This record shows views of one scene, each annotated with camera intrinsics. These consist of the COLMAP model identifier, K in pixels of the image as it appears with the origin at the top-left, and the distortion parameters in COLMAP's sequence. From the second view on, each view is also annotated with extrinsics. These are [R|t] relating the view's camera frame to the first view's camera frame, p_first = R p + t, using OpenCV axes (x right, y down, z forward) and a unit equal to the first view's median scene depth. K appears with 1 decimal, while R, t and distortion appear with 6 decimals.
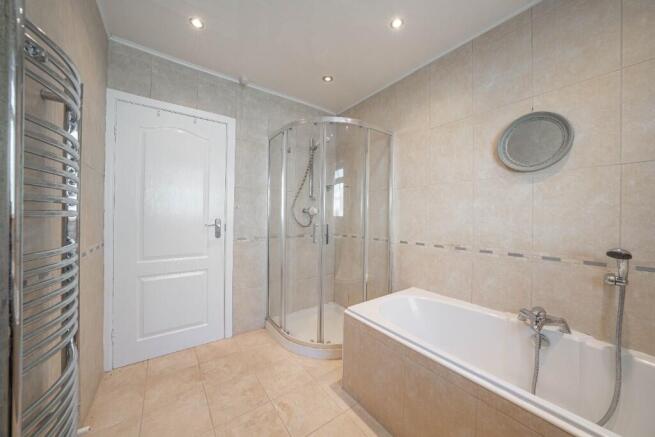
lens RADIAL K [[228.4, 0, 326.7], [0, 228.4, 215.3], [0, 0, 1]] dist [-0.017438, 0.000096]
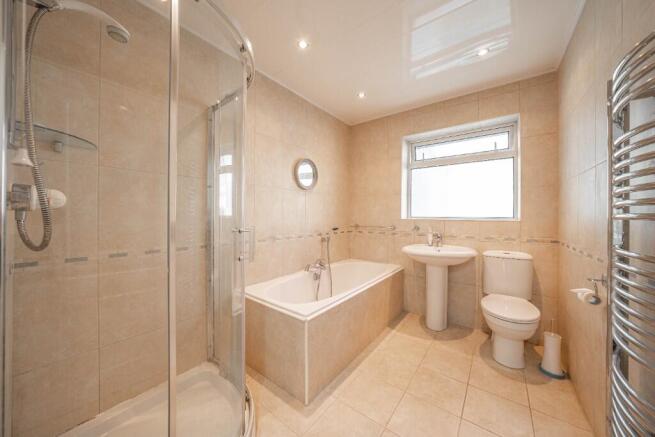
lens RADIAL K [[228.4, 0, 326.7], [0, 228.4, 215.3], [0, 0, 1]] dist [-0.017438, 0.000096]
pose [[-0.295703, -0.011537, 0.955210, -0.801205], [-0.003933, 0.999933, 0.010859, -0.005737], [-0.955272, -0.000546, -0.295729, 1.185469]]
